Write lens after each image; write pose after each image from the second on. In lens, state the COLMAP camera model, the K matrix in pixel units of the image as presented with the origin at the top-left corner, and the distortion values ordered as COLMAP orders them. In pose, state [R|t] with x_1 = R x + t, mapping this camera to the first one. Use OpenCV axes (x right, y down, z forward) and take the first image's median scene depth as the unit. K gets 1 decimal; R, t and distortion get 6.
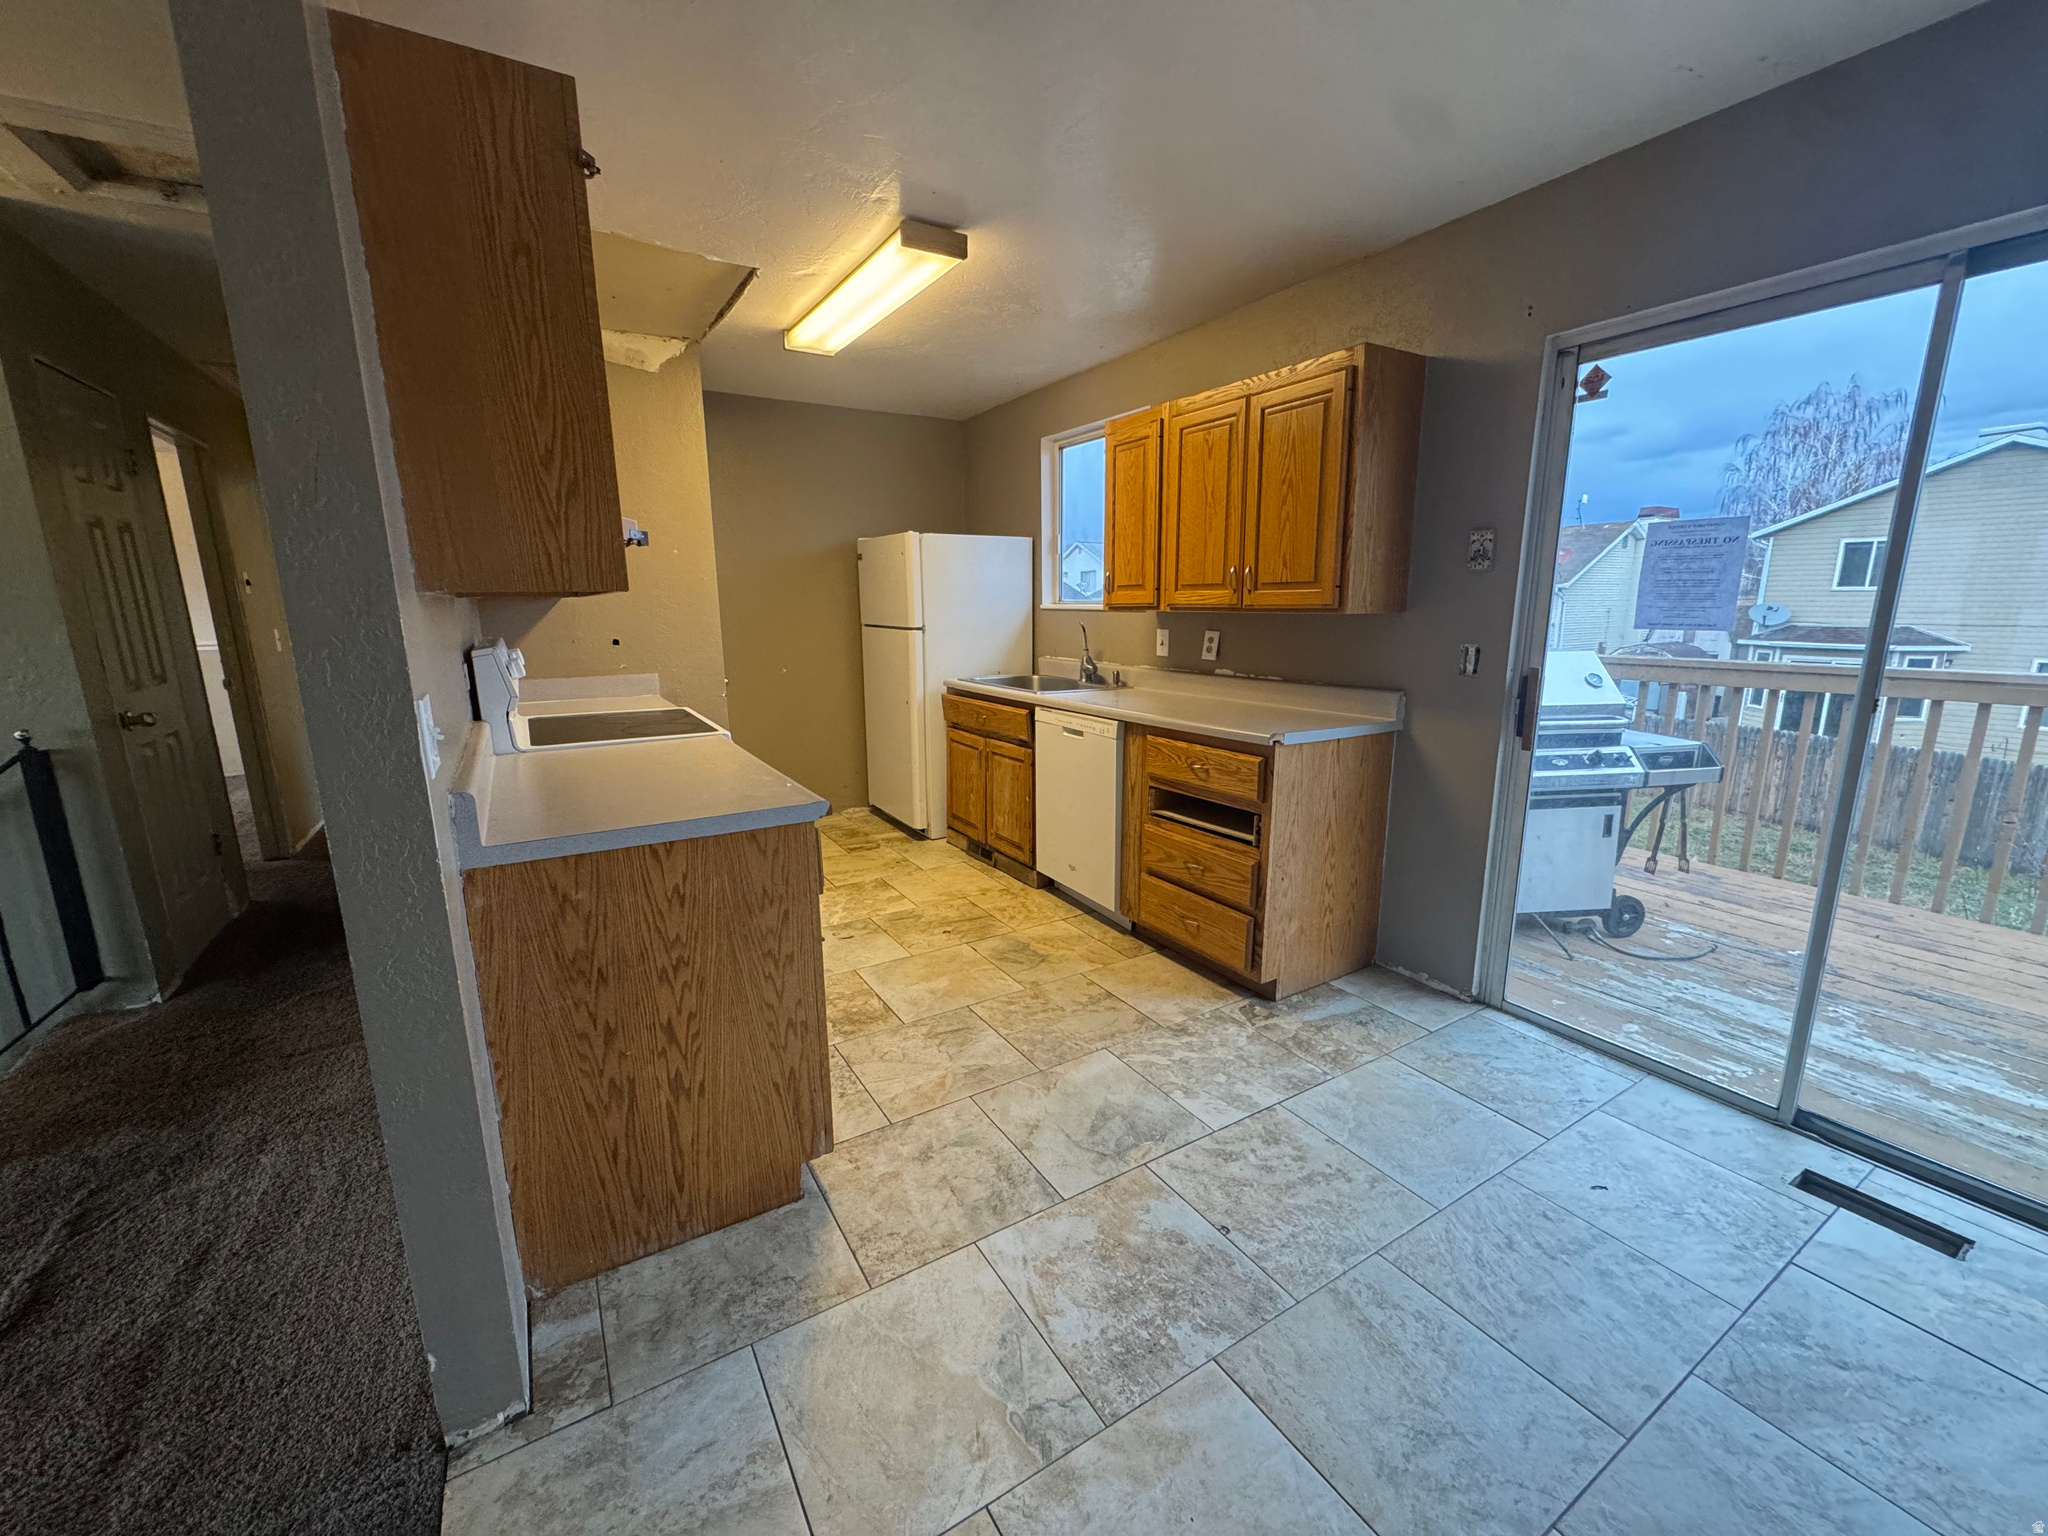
lens RADIAL K [[813.5, 0, 1019.5], [0, 813.5, 763.7], [0, 0, 1]] dist [-0.002069, 0.000489]
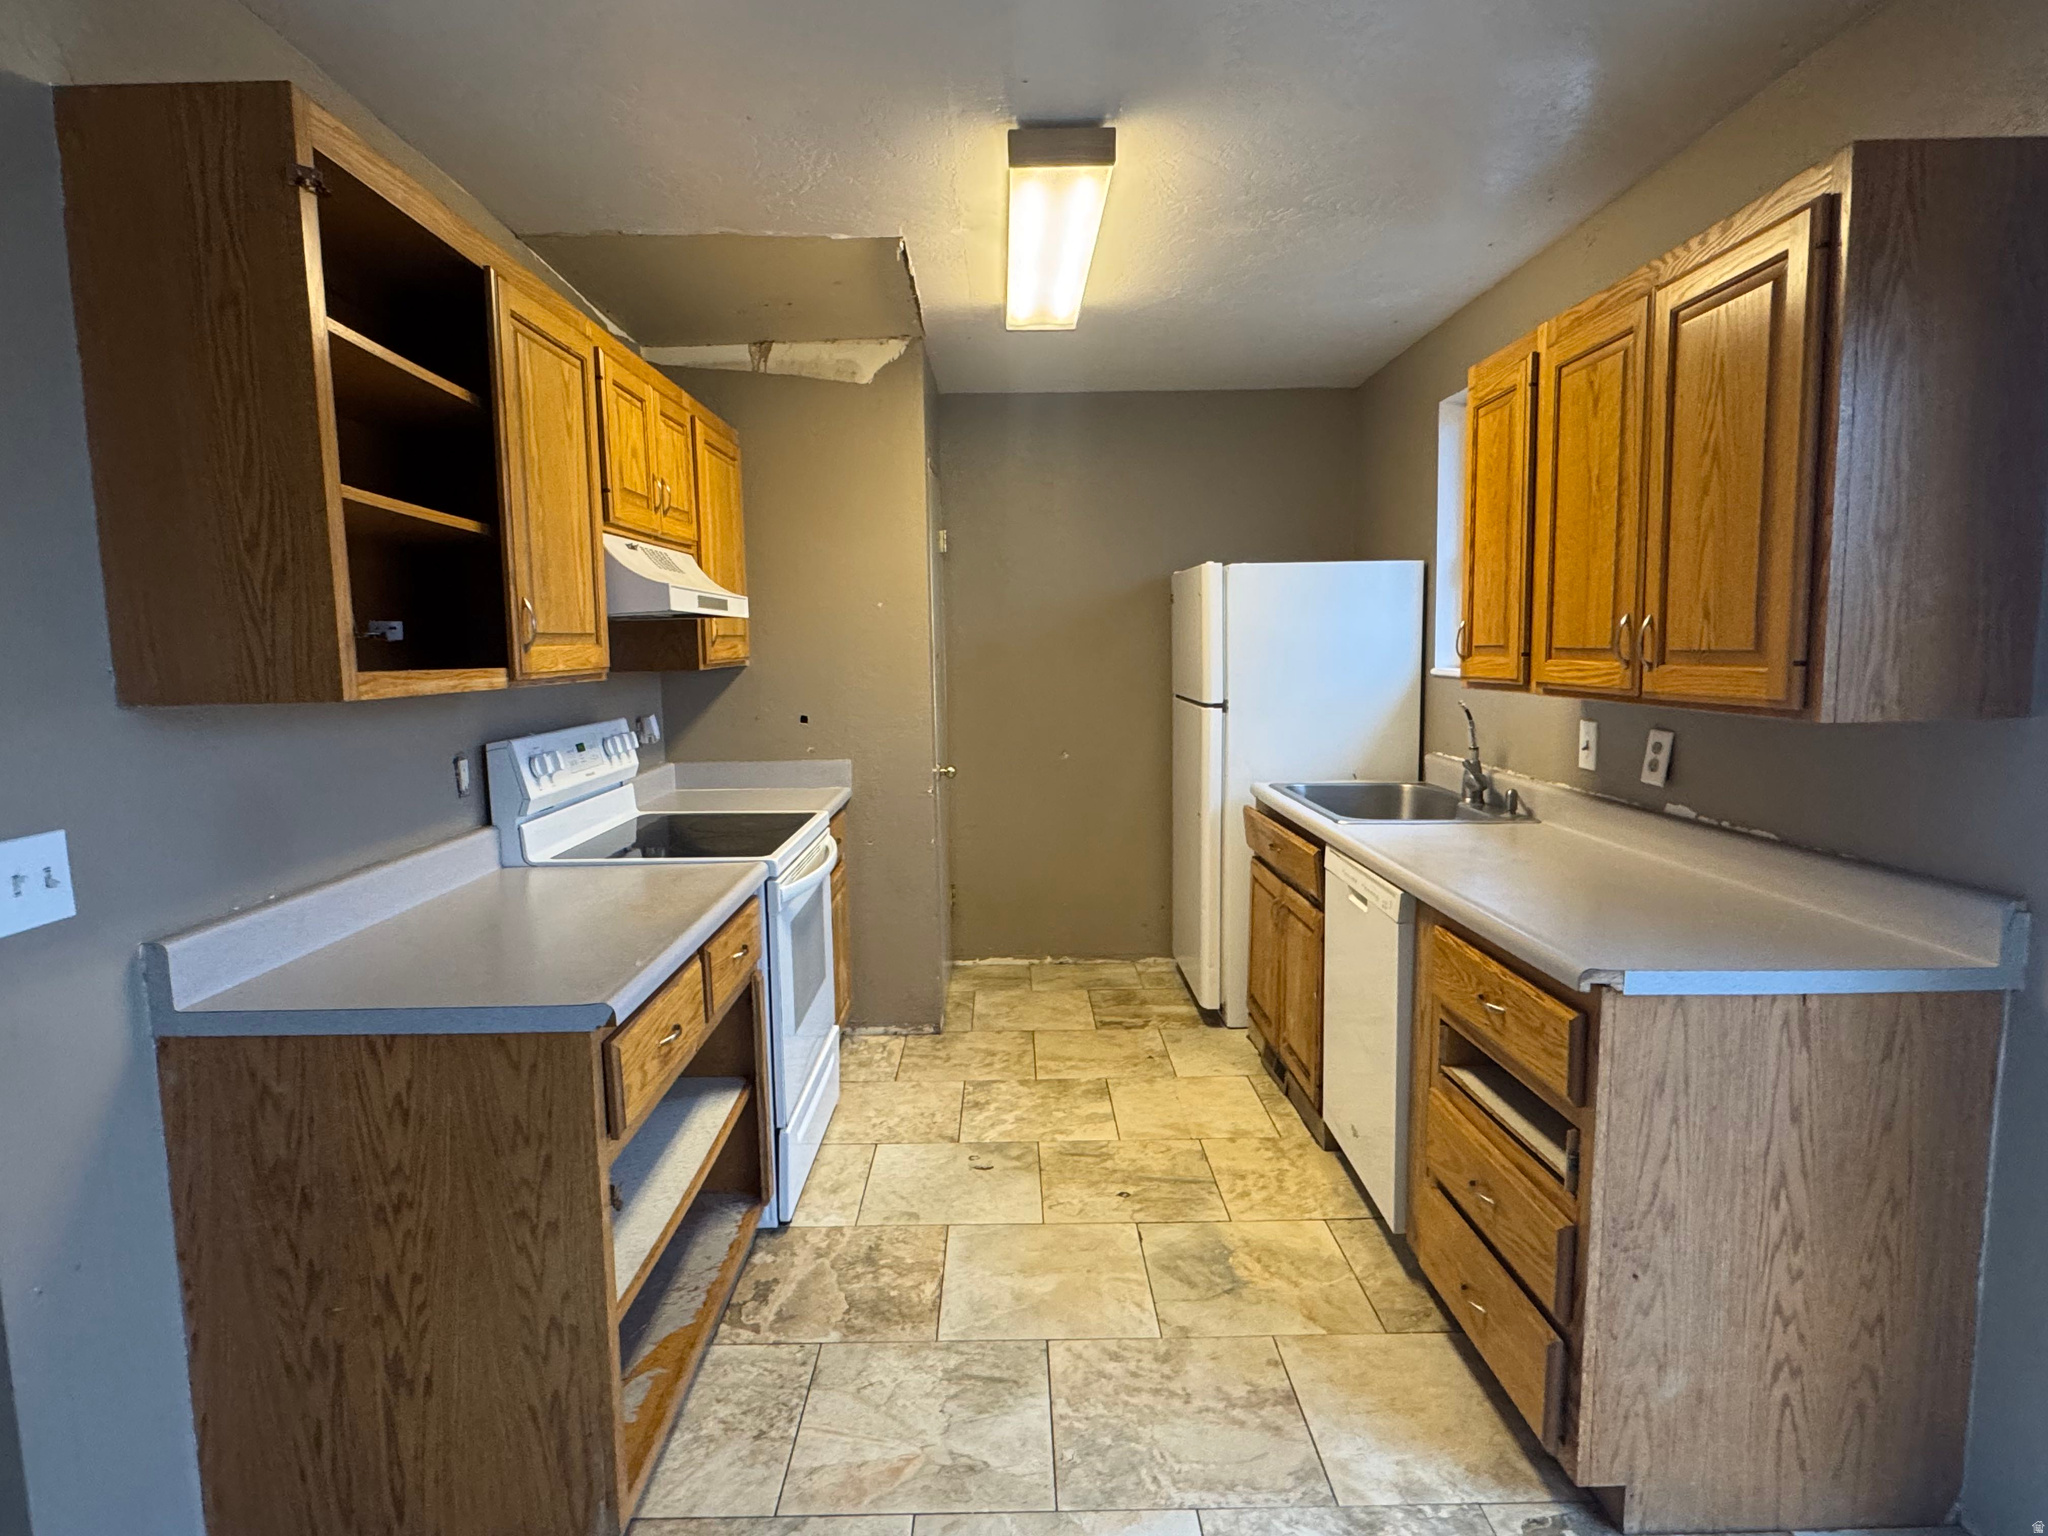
lens RADIAL K [[1115.7, 0, 1013.3], [0, 1115.7, 764.9], [0, 0, 1]] dist [0.001718, -0.000892]
pose [[0.857082, 0.048179, -0.512923, 0.346717], [-0.090552, 0.994206, -0.057923, -0.086258], [0.507160, 0.096091, 0.856478, 0.244469]]
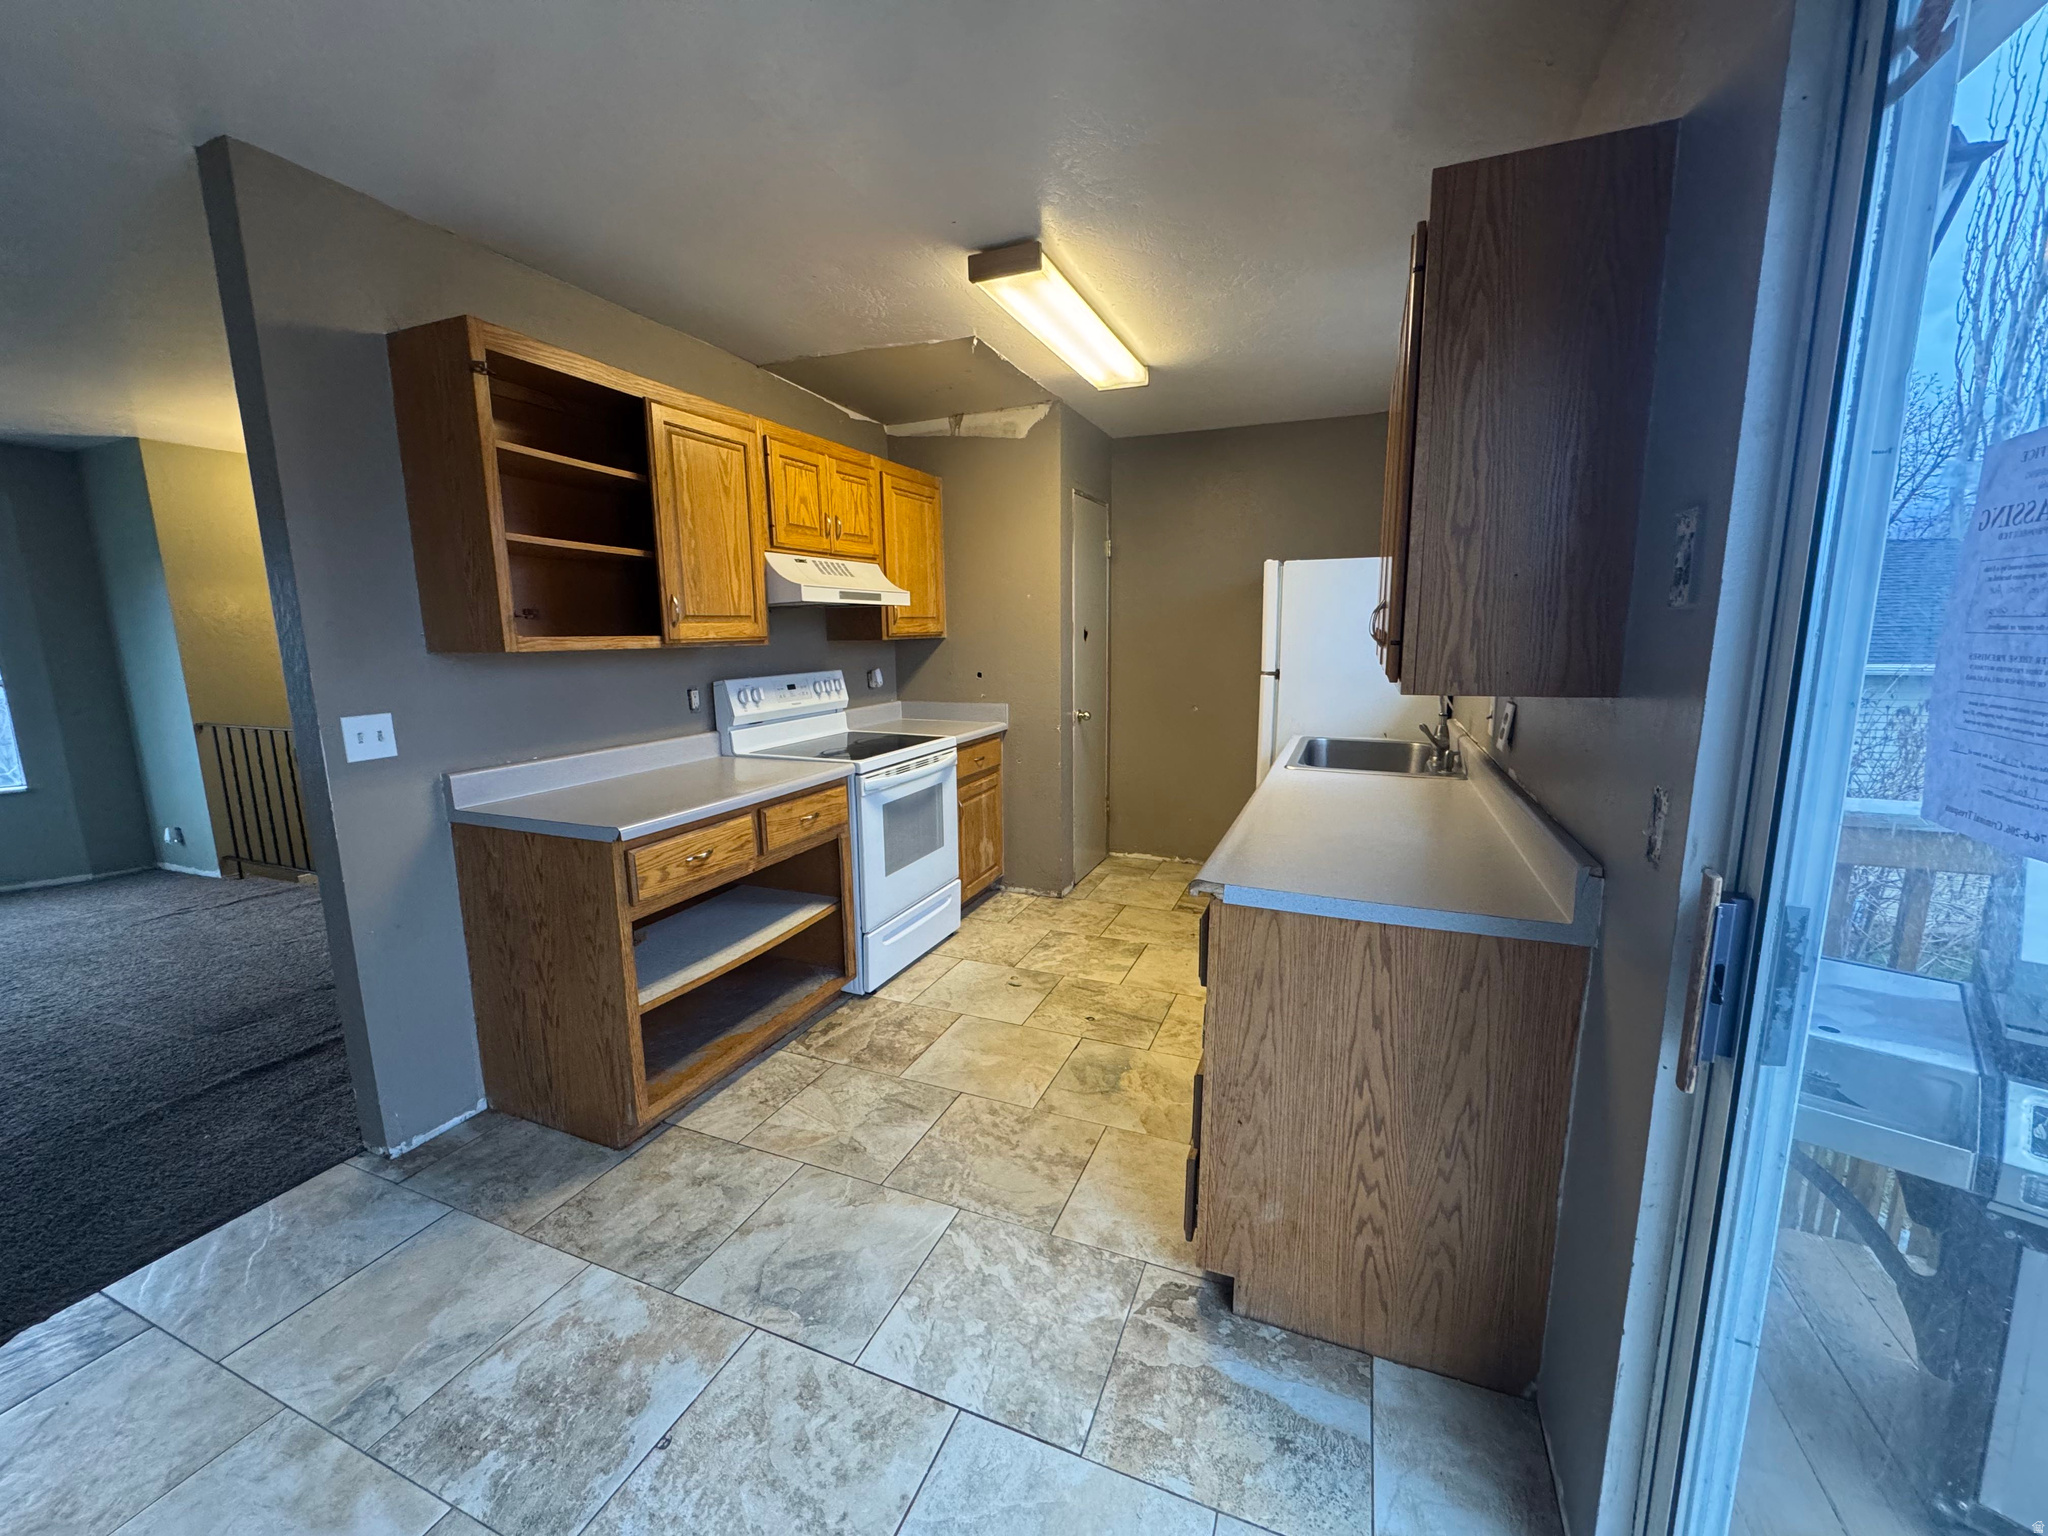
lens RADIAL K [[813.5, 0, 1025.2], [0, 813.5, 764.4], [0, 0, 1]] dist [-0.002069, 0.000489]
pose [[0.592521, 0.133440, -0.794426, 0.703301], [-0.152152, 0.986972, 0.052300, -0.133723], [0.791055, 0.089885, 0.605105, 0.504481]]
